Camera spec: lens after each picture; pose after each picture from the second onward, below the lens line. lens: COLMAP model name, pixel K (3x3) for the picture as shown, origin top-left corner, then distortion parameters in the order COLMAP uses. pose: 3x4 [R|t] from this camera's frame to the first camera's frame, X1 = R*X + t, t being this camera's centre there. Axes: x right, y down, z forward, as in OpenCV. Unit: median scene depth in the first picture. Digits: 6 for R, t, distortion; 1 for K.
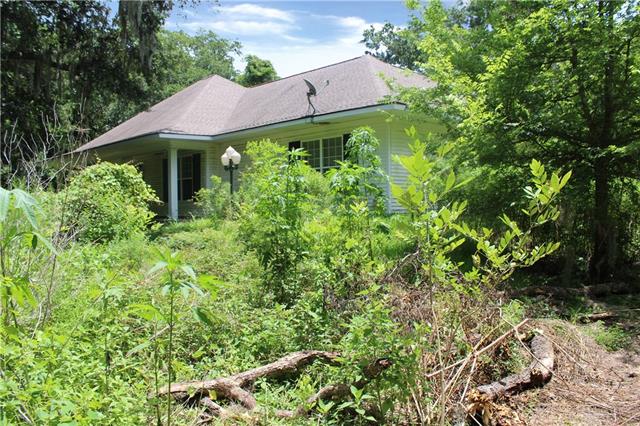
lens RADIAL K [[532.8, 0, 319.1], [0, 532.8, 210.4], [0, 0, 1]] dist [-0.135622, 0.103364]
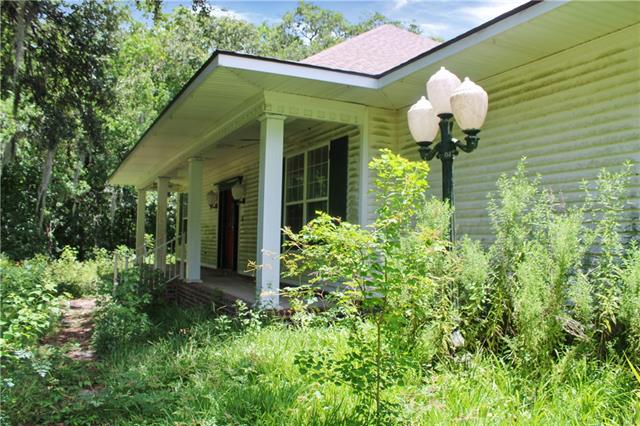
lens RADIAL K [[532.8, 0, 316.3], [0, 532.8, 212.8], [0, 0, 1]] dist [-0.135622, 0.103364]
pose [[0.950271, 0.005654, -0.311372, -0.145169], [-0.027713, 0.997404, -0.066464, -0.027476], [0.310188, 0.071788, 0.947961, 0.730308]]
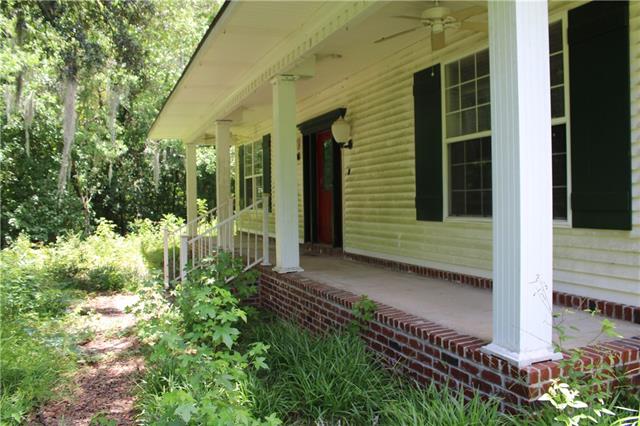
lens RADIAL K [[532.8, 0, 323.0], [0, 532.8, 211.6], [0, 0, 1]] dist [-0.135622, 0.103364]
pose [[0.929001, -0.004565, -0.370048, -0.252478], [0.008247, 0.999931, 0.008369, -0.030239], [0.369984, -0.010826, 0.928975, 0.857428]]
